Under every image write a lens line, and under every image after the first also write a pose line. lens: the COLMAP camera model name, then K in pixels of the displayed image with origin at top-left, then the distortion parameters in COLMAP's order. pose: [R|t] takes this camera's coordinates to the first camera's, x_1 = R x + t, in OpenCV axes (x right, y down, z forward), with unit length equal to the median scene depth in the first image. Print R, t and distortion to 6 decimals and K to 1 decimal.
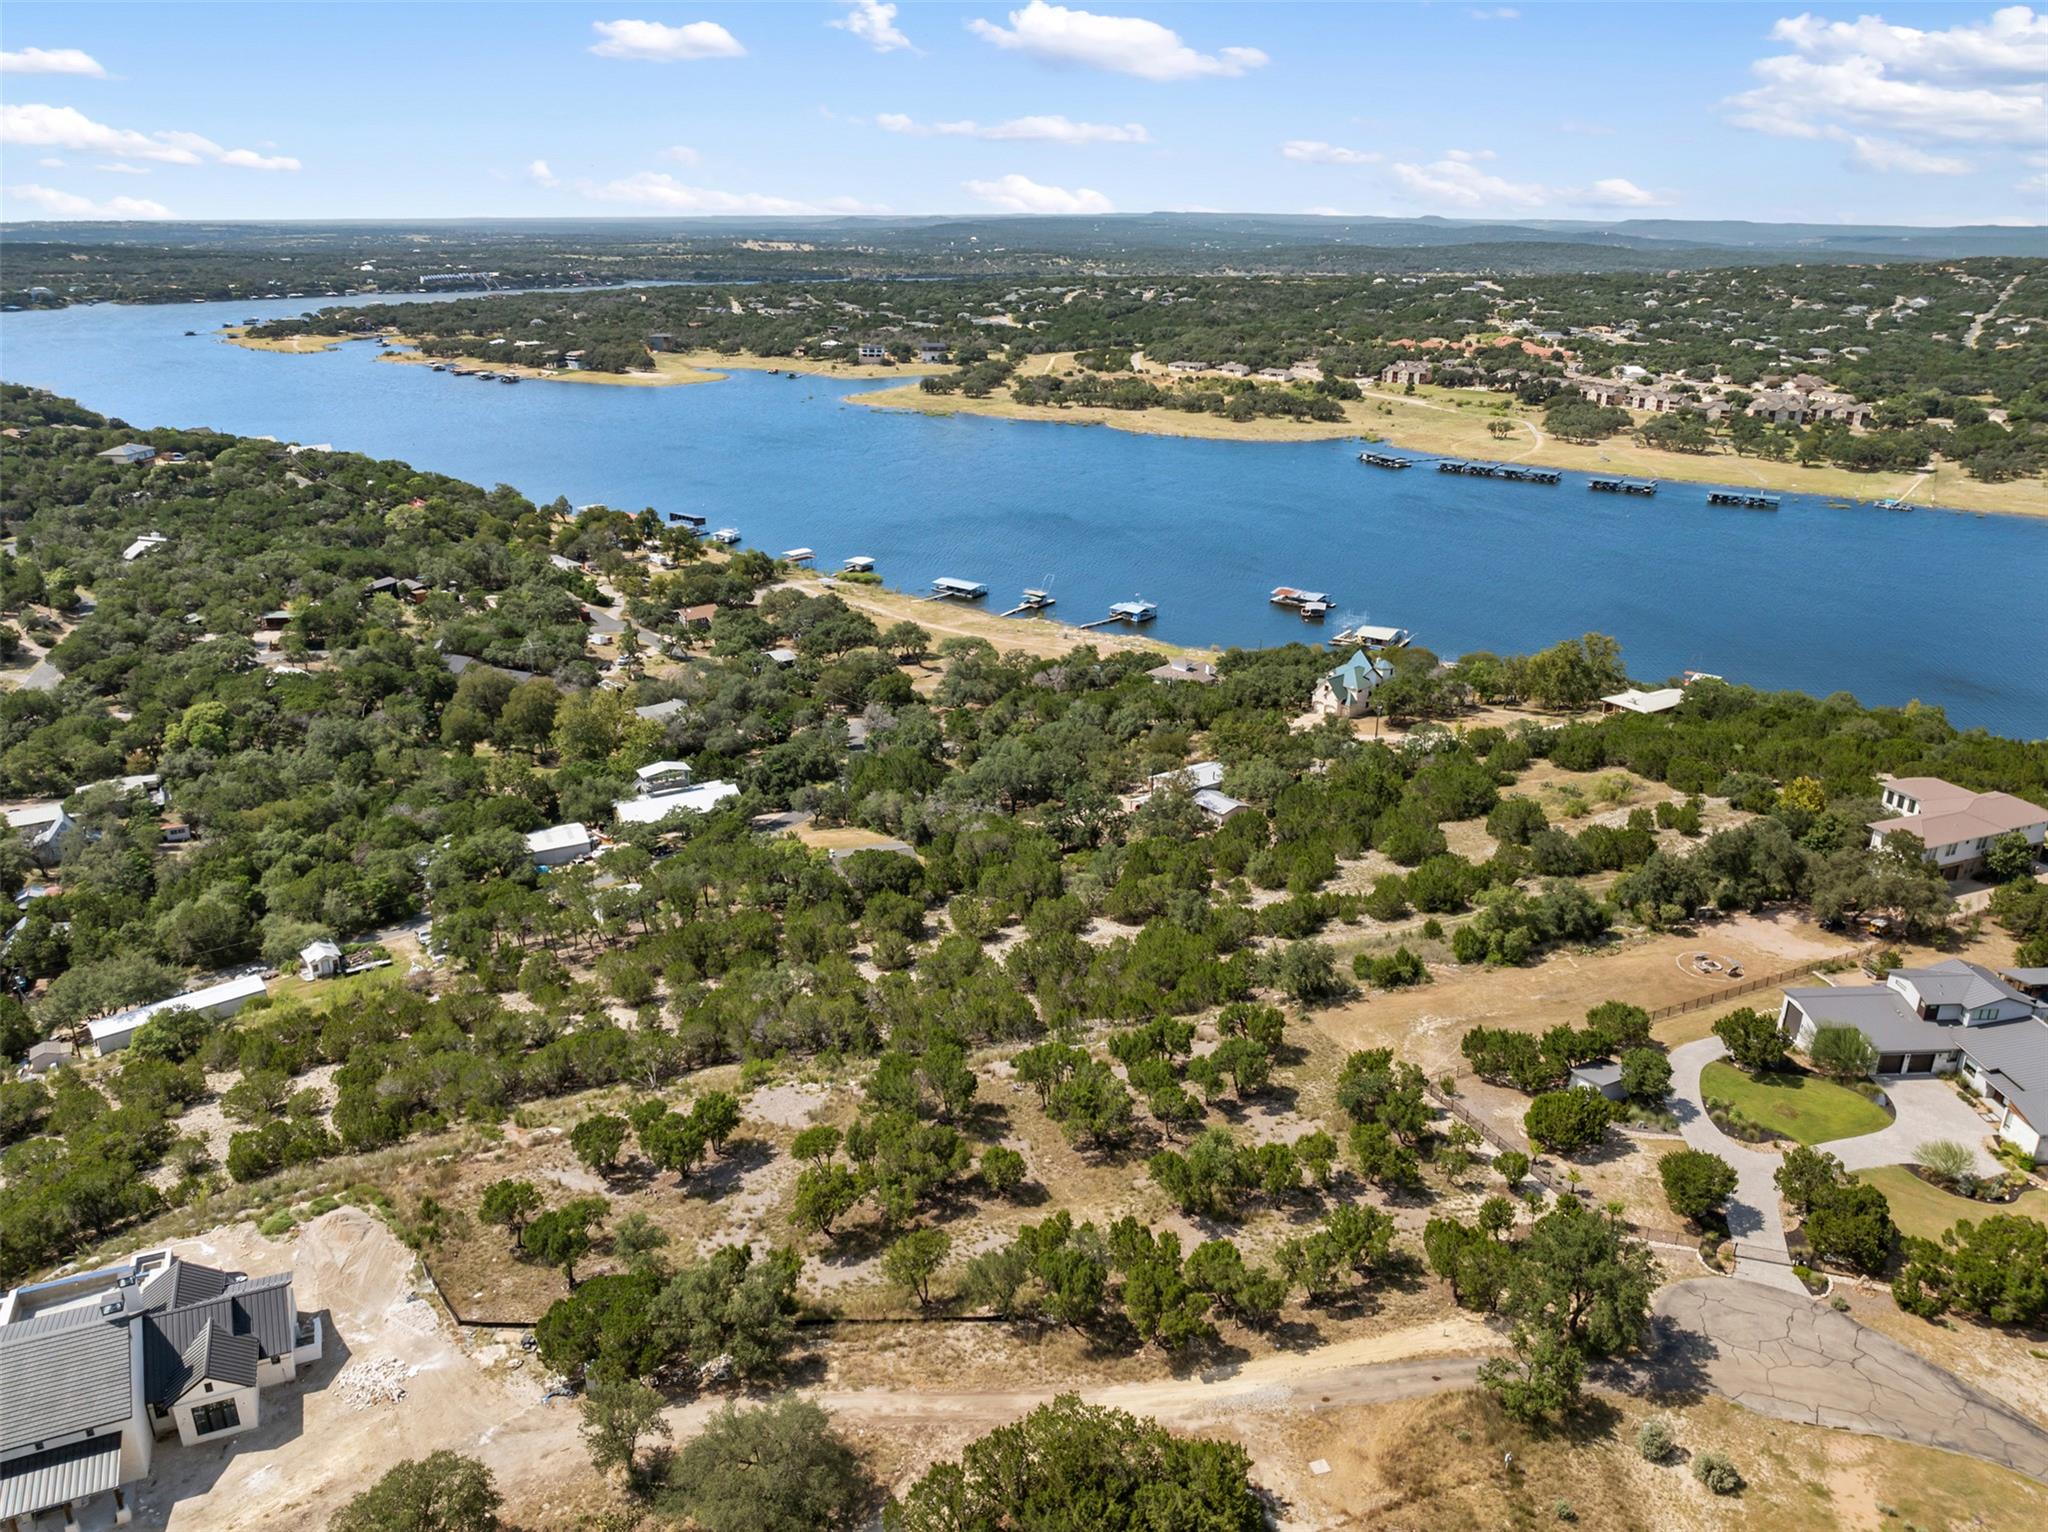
lens RADIAL K [[1487.1, 0, 1023.7], [0, 1487.1, 728.0], [0, 0, 1]] dist [-0.037818, -0.000649]
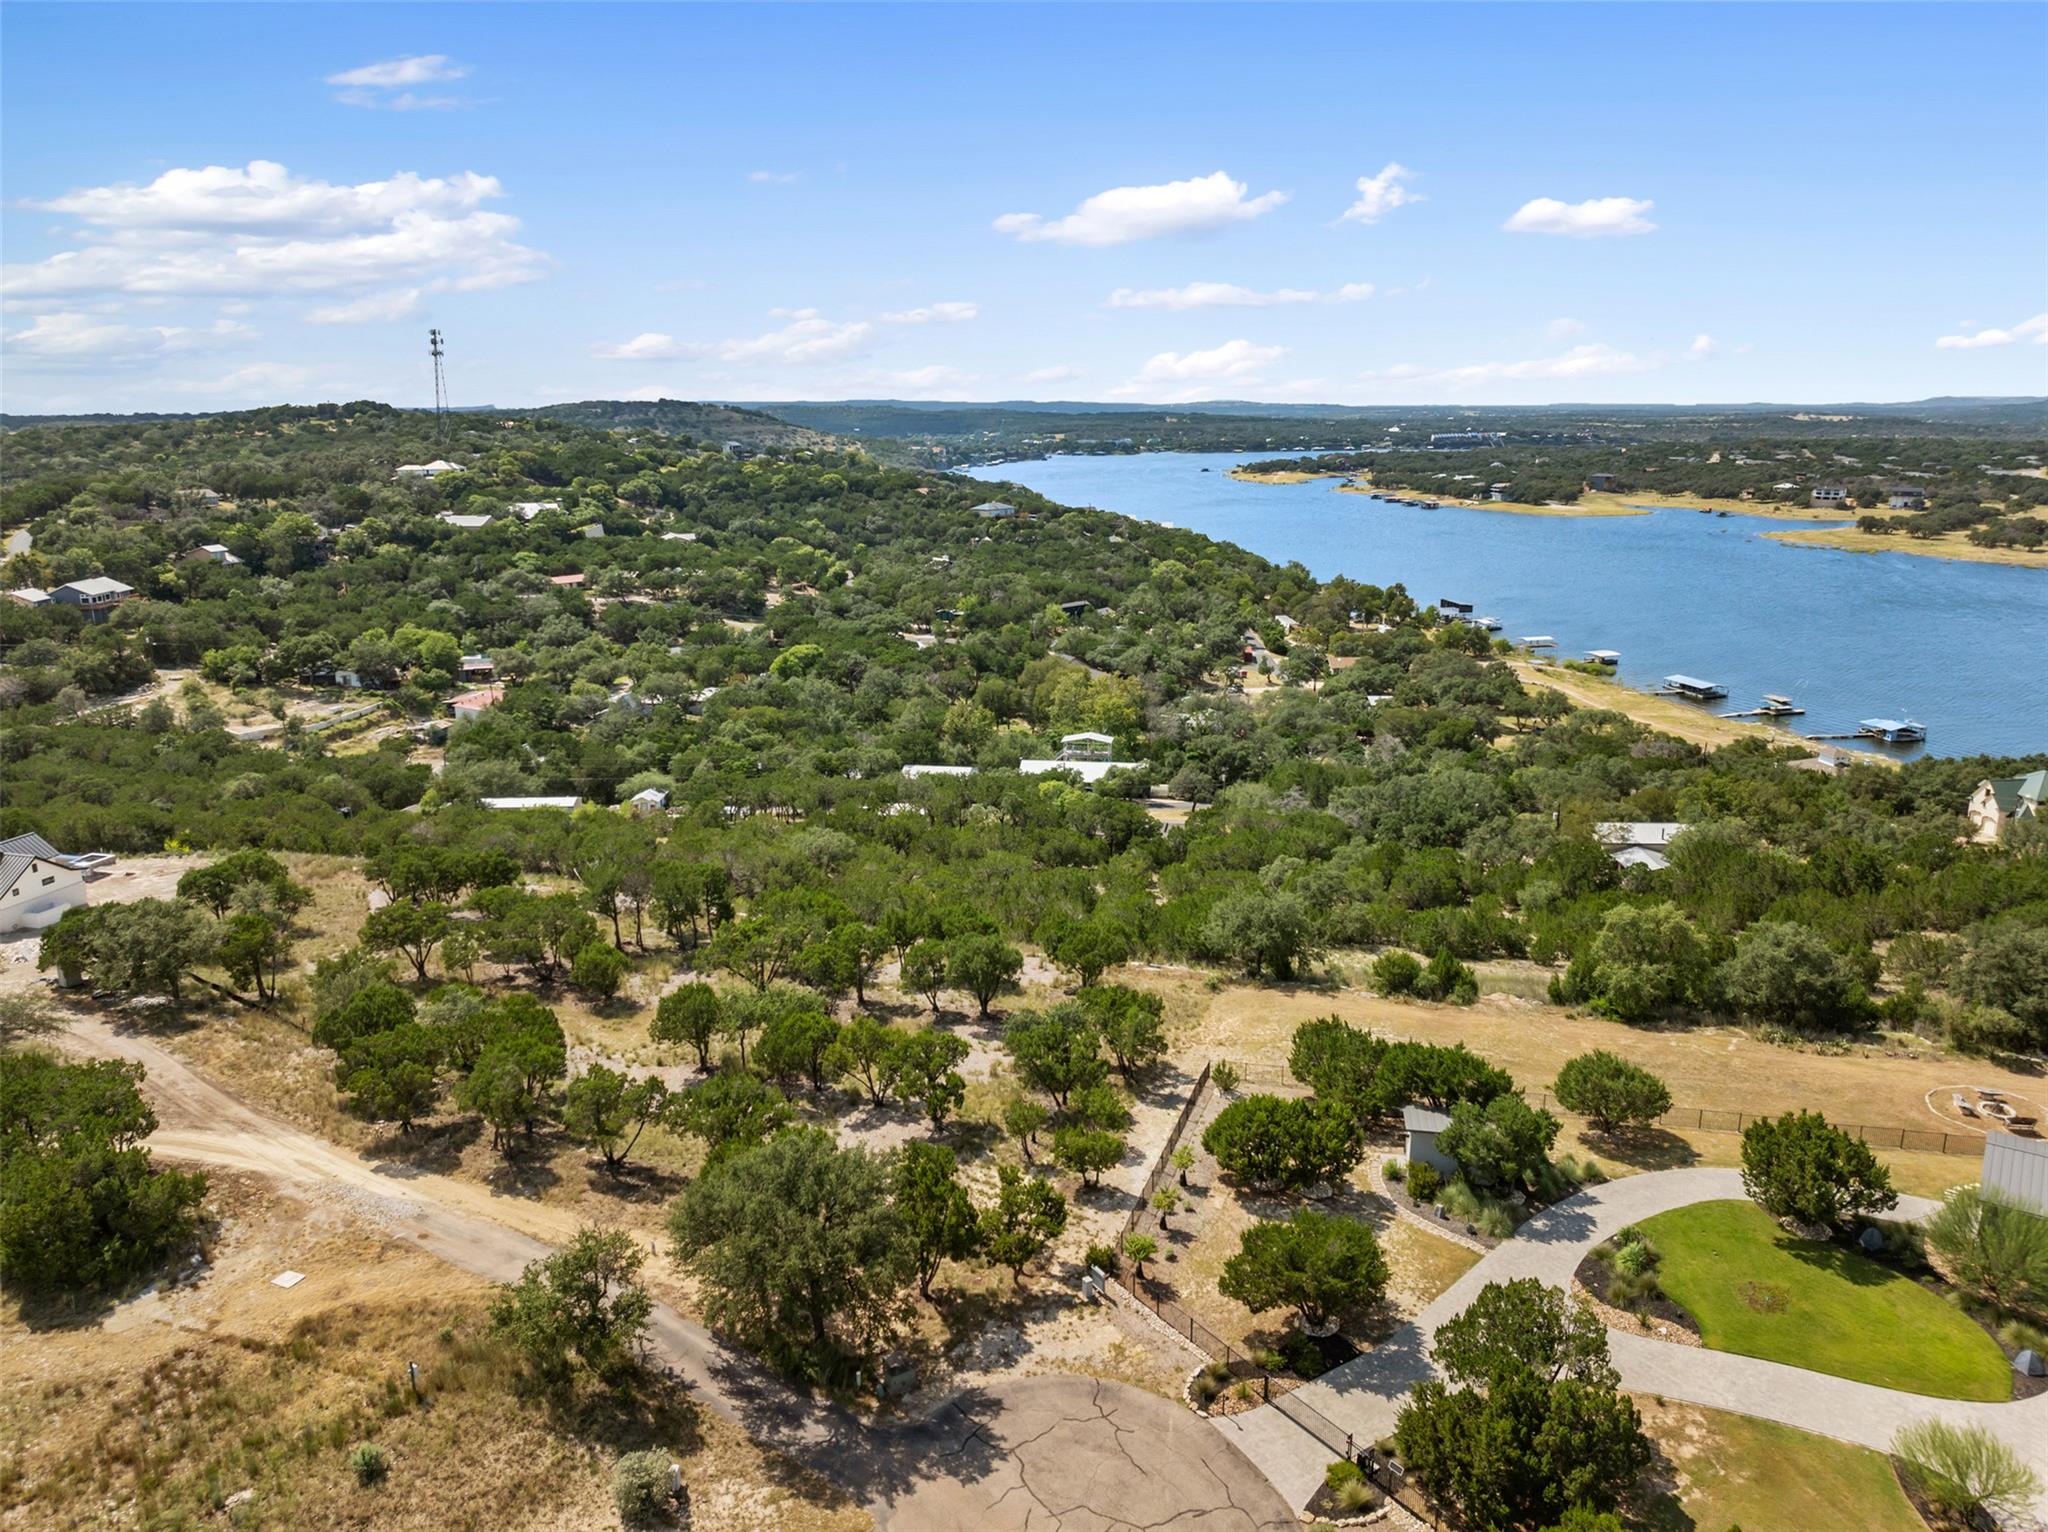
lens RADIAL K [[1441.6, 0, 1023.3], [0, 1441.6, 757.6], [0, 0, 1]] dist [-0.039832, 0.005294]
pose [[0.775798, 0.133164, -0.616769, 0.195547], [-0.189190, 0.981595, -0.026039, 0.045869], [0.601950, 0.136888, 0.786713, 0.143452]]
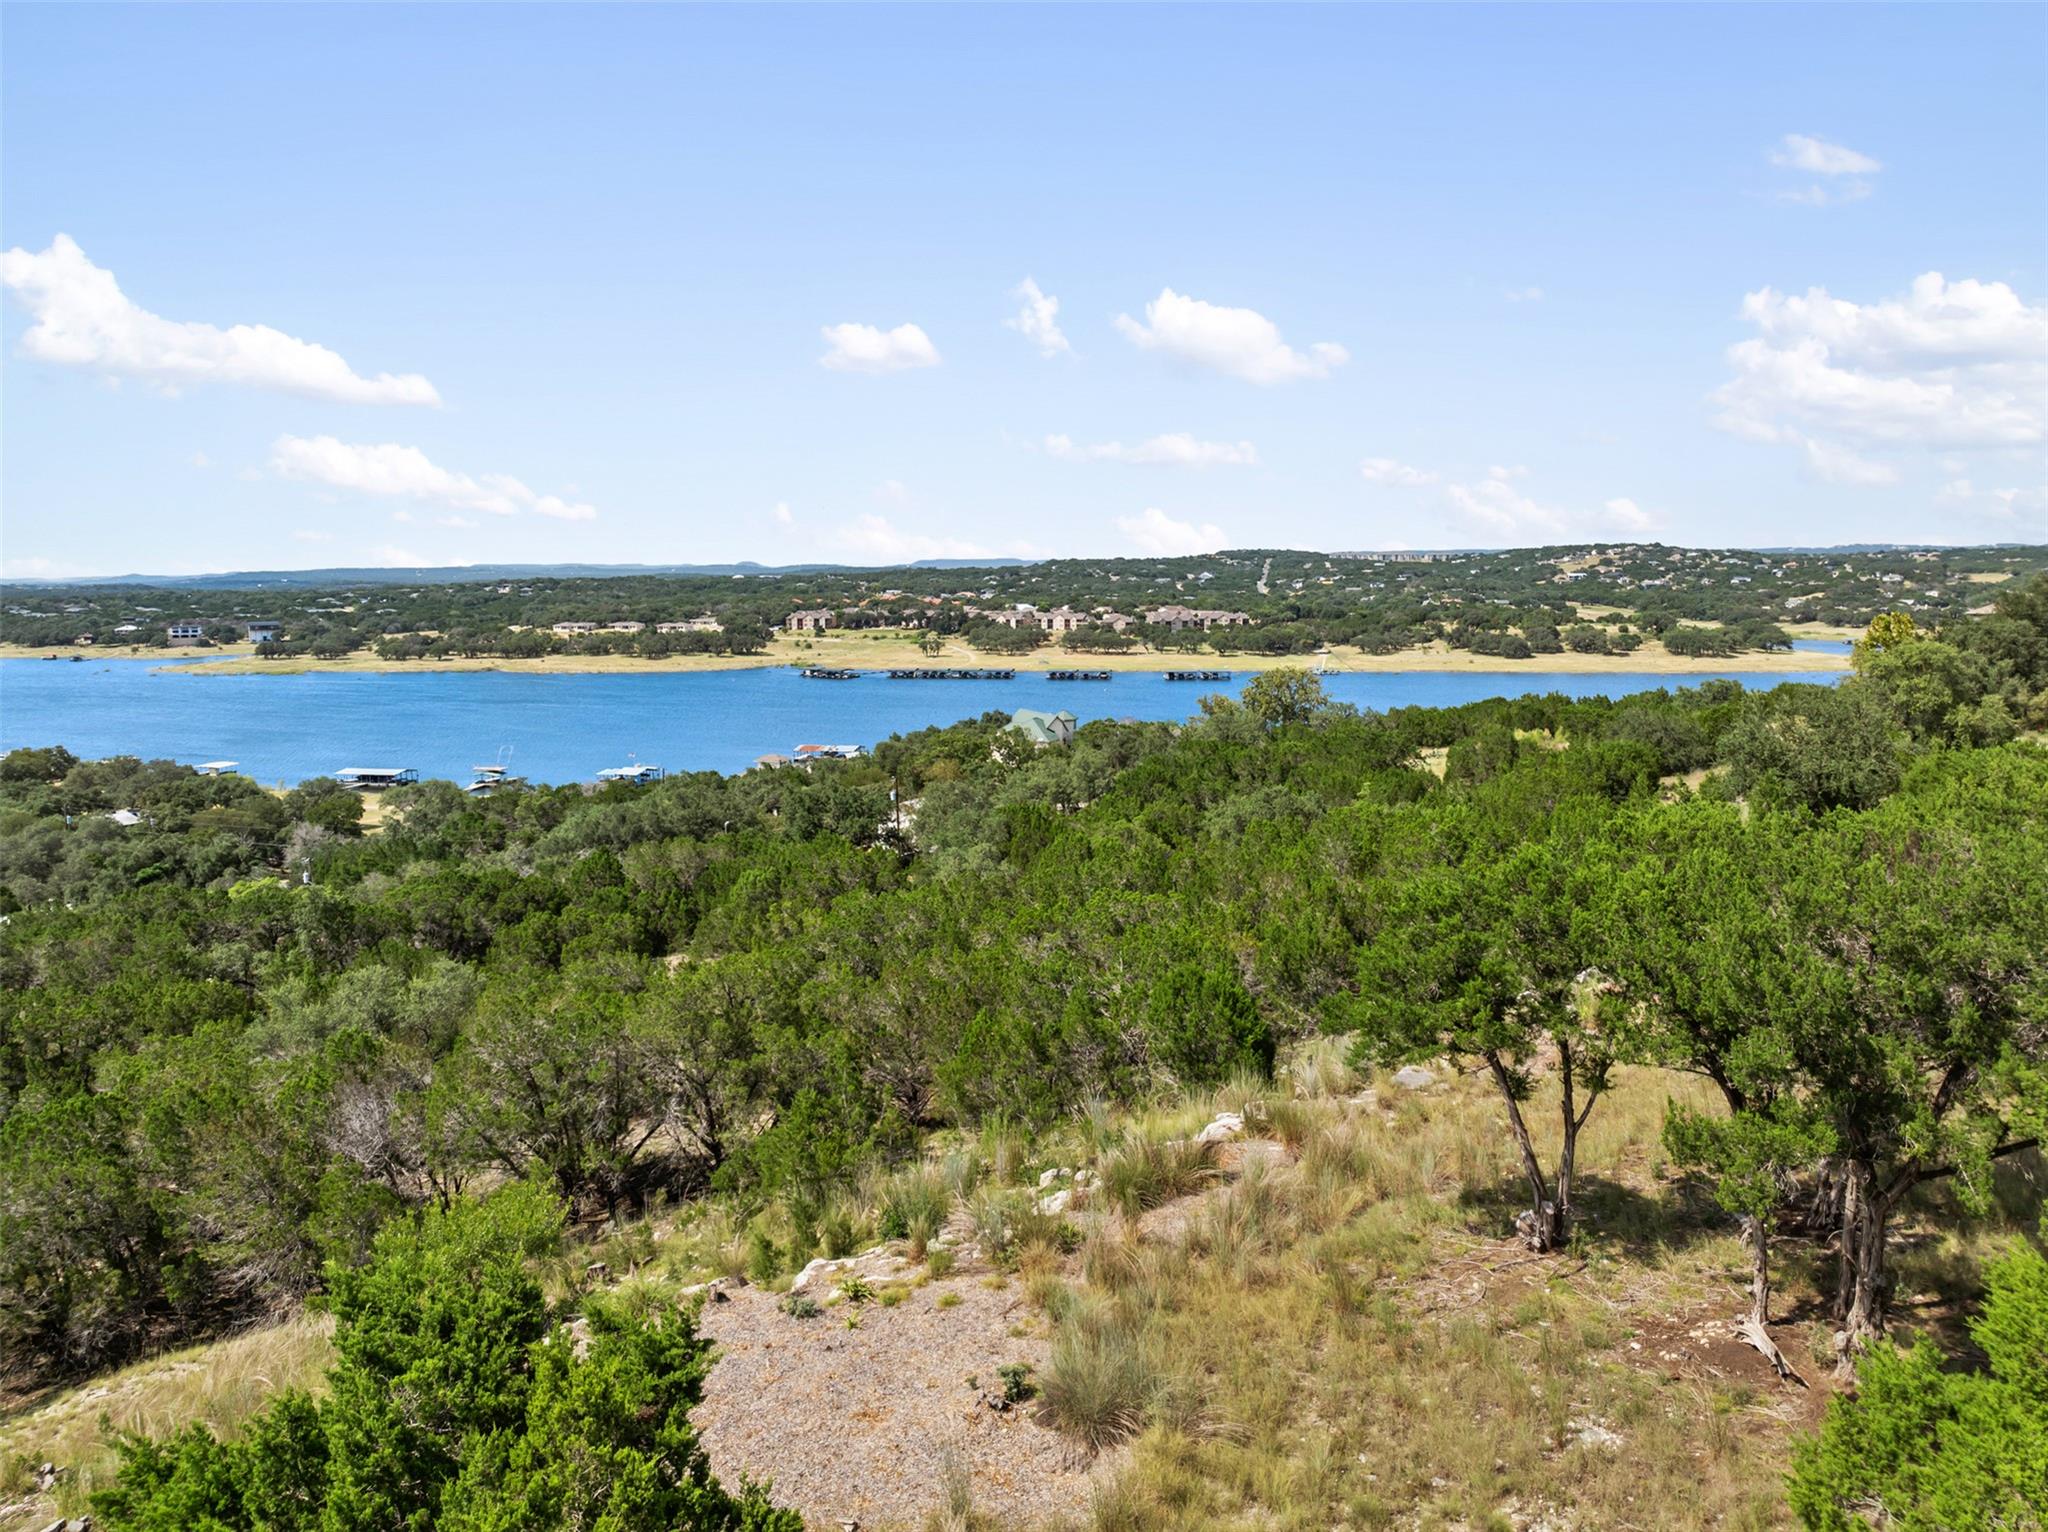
lens RADIAL K [[1442.3, 0, 1021.7], [0, 1442.3, 755.4], [0, 0, 1]] dist [-0.034663, -0.002715]
pose [[0.901555, -0.069795, 0.426997, -0.065350], [0.156154, 0.972874, -0.170680, 0.073200], [-0.403502, 0.220555, 0.887999, 0.284154]]
